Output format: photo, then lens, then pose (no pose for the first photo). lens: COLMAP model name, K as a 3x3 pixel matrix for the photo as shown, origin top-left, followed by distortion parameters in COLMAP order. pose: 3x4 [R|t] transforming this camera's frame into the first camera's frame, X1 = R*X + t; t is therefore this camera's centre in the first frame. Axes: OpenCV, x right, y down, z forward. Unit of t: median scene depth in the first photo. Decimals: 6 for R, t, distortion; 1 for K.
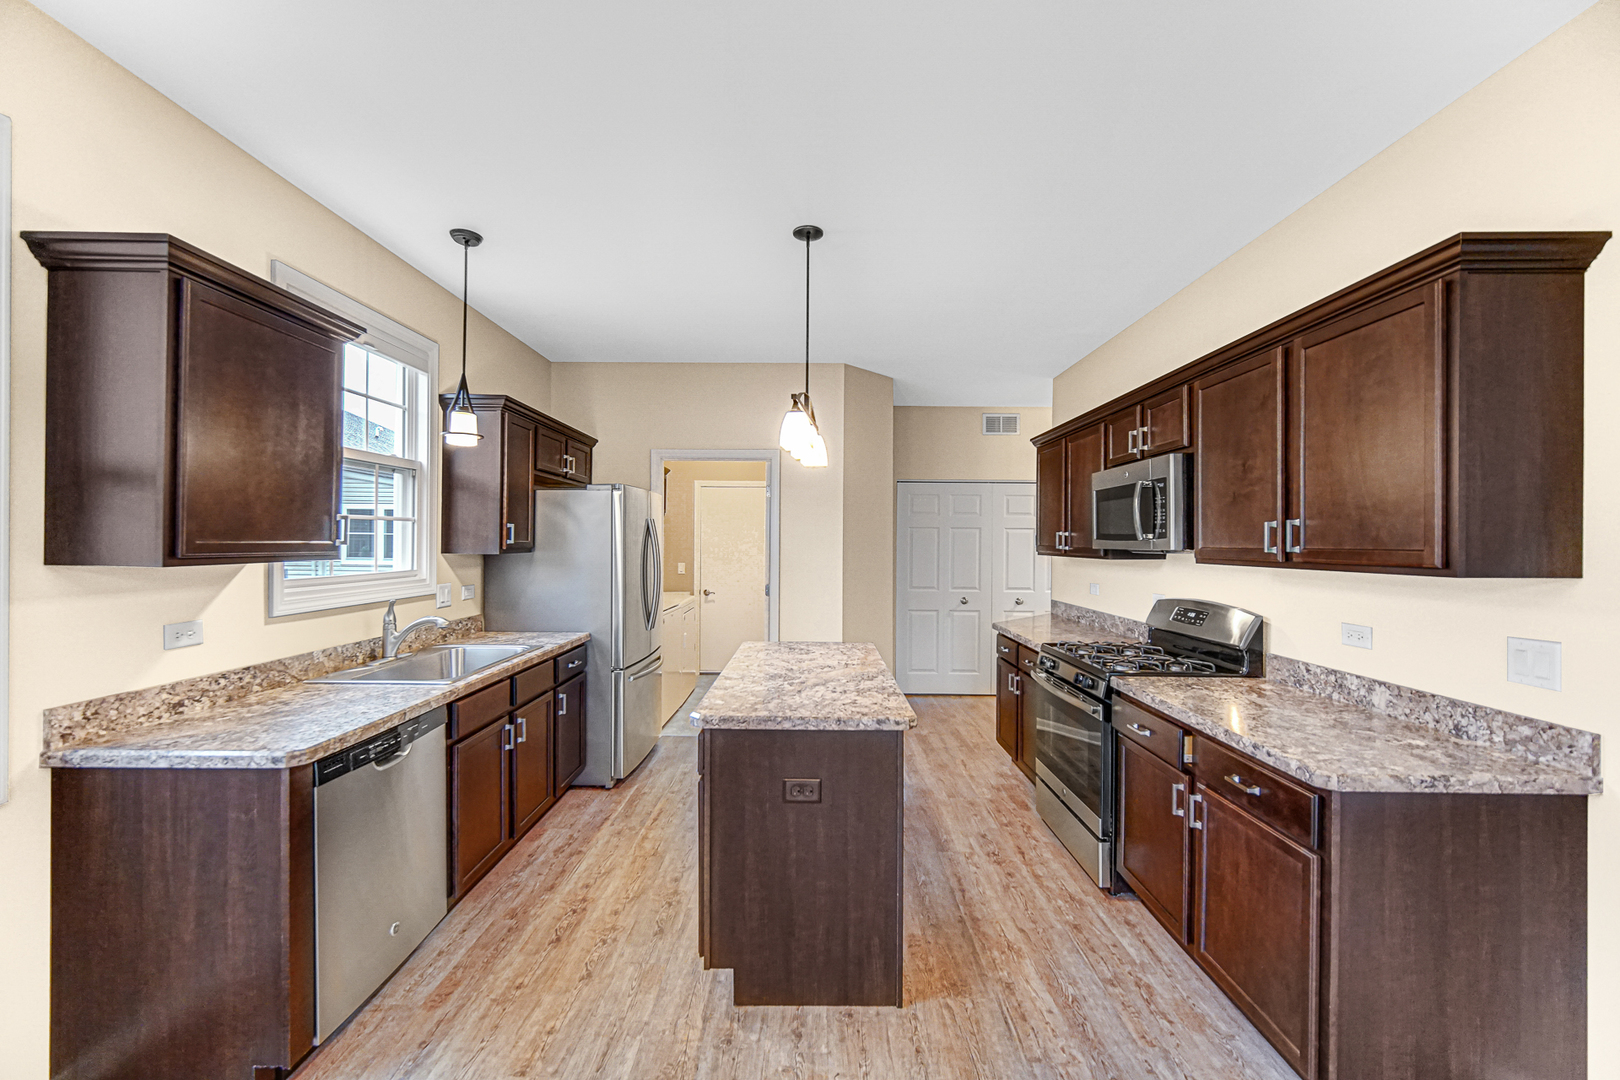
lens RADIAL K [[640.1, 0, 806.8], [0, 640.1, 538.8], [0, 0, 1]] dist [-0.003240, 0.000292]
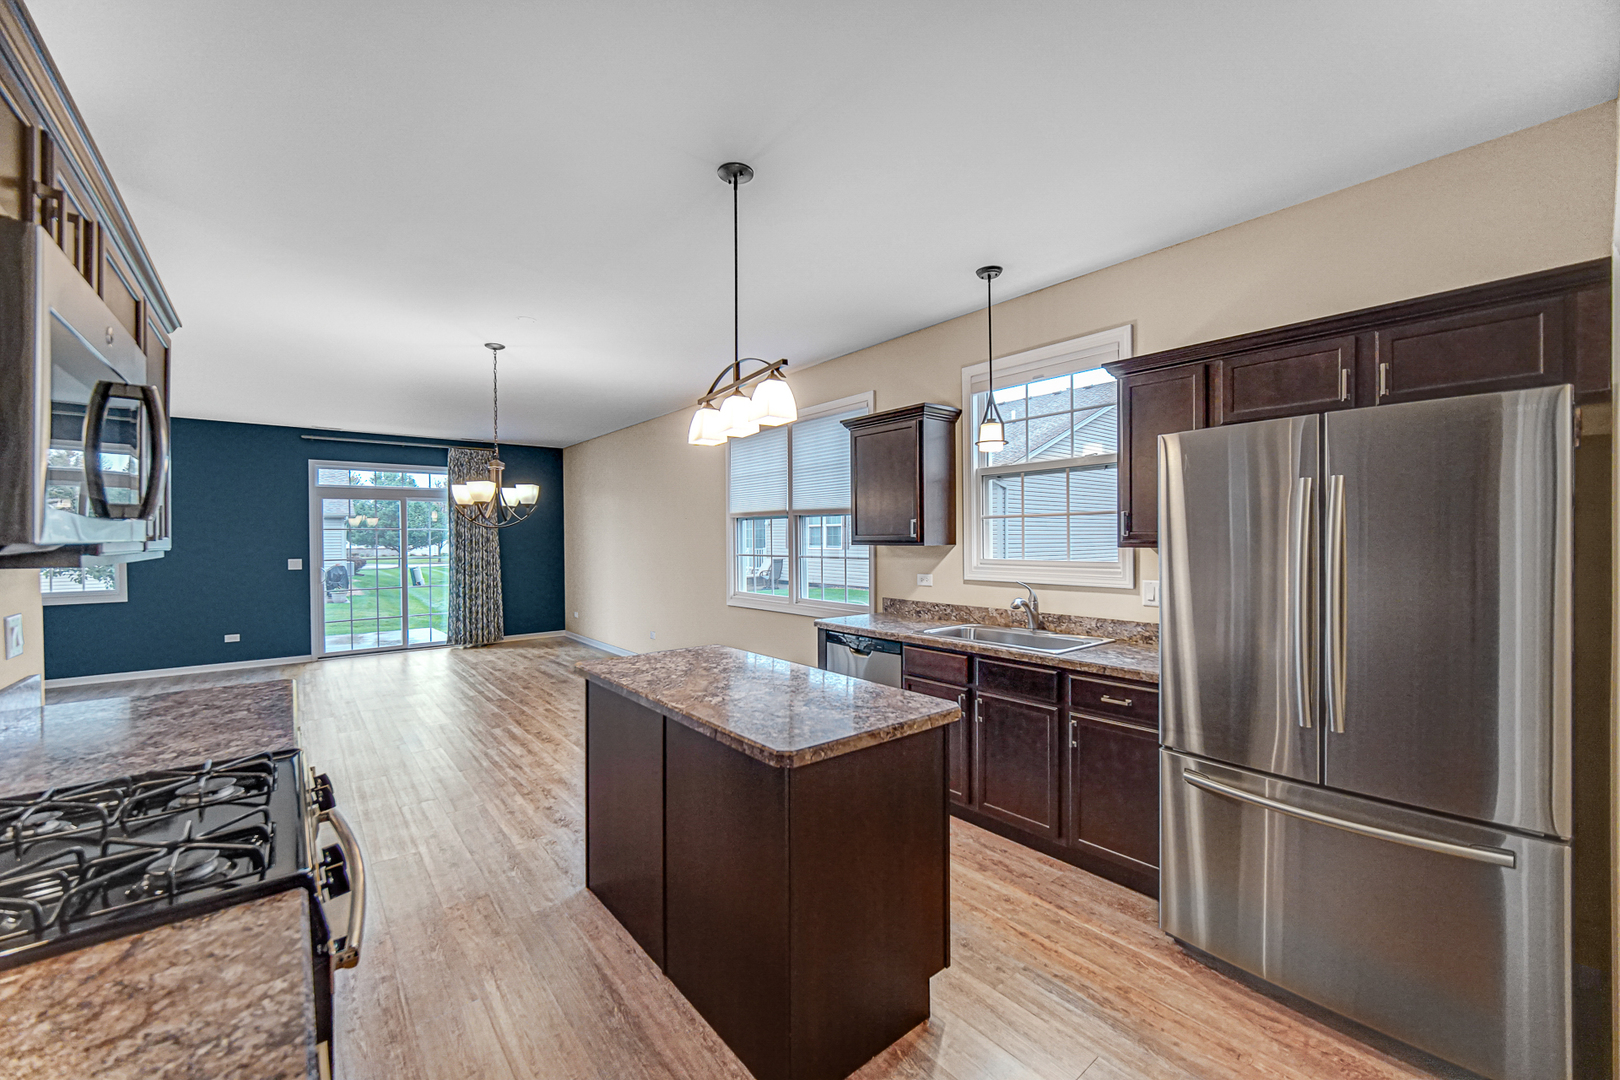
lens RADIAL K [[640.1, 0, 802.6], [0, 640.1, 540.9], [0, 0, 1]] dist [-0.003240, 0.000292]
pose [[-0.772865, 0.001172, -0.634569, 0.640996], [0.002376, 0.999997, -0.001047, 0.023748], [0.634566, -0.002317, -0.772865, 2.306980]]
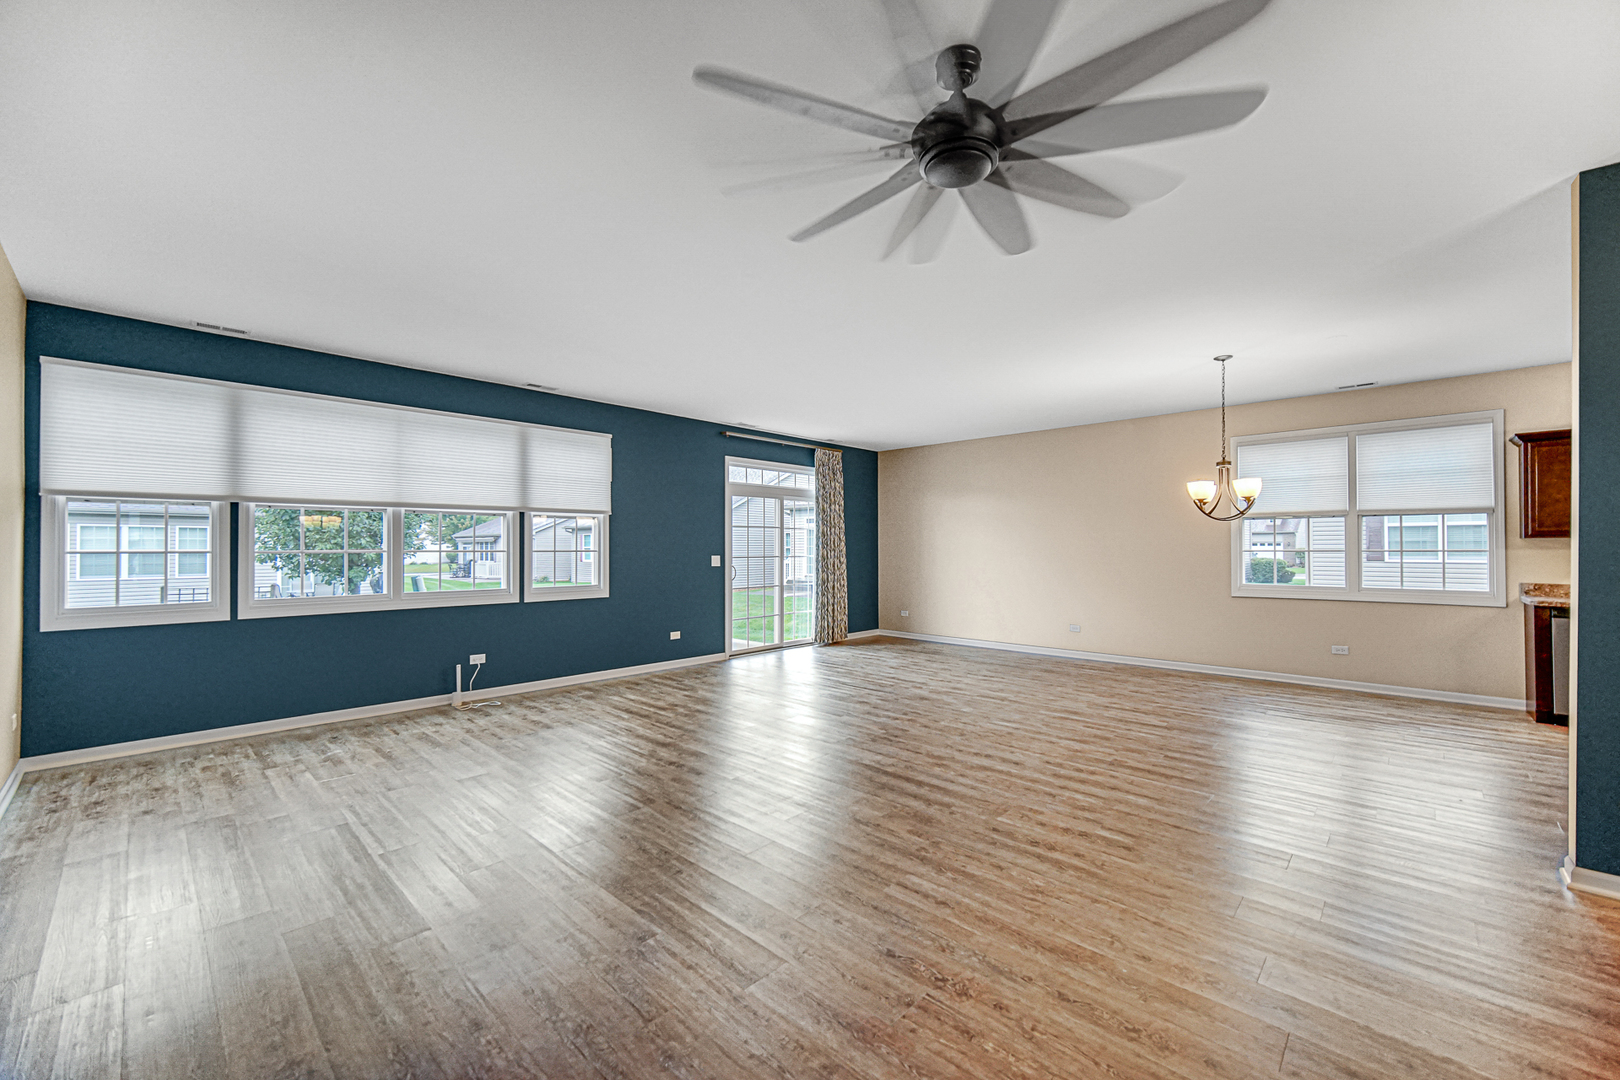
lens RADIAL K [[640.1, 0, 805.3], [0, 640.1, 543.7], [0, 0, 1]] dist [-0.003240, 0.000292]
pose [[-0.683374, -0.012718, -0.729958, 2.920865], [-0.002666, 0.999885, -0.014925, 0.101816], [0.730064, -0.008253, -0.683329, 0.453177]]
